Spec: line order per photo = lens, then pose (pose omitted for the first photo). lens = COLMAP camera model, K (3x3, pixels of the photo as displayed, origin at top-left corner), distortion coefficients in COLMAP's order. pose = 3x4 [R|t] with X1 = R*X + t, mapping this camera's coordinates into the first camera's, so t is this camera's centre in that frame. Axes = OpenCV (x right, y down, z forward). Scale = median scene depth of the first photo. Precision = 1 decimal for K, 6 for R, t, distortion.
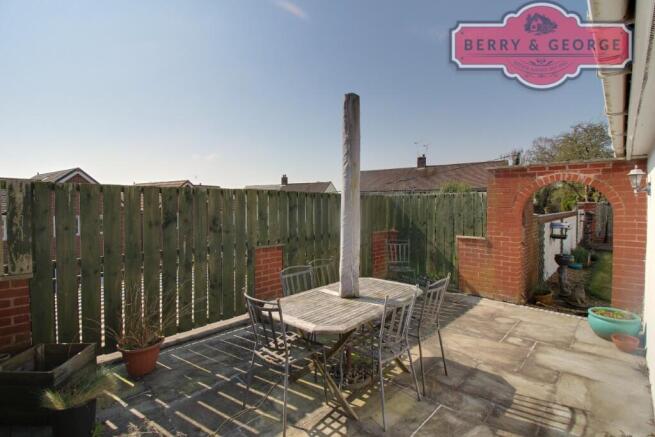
lens RADIAL K [[305.6, 0, 328.0], [0, 305.6, 212.6], [0, 0, 1]] dist [-0.018242, -0.000430]
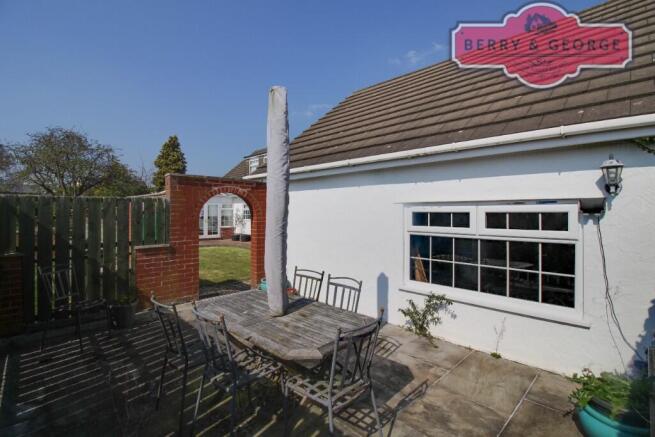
lens RADIAL K [[305.6, 0, 328.0], [0, 305.6, 212.6], [0, 0, 1]] dist [-0.018242, -0.000430]
pose [[0.030314, -0.005331, 0.999526, -0.549320], [0.027509, 0.999611, 0.004497, -0.012412], [-0.999162, 0.027359, 0.030449, 0.554898]]
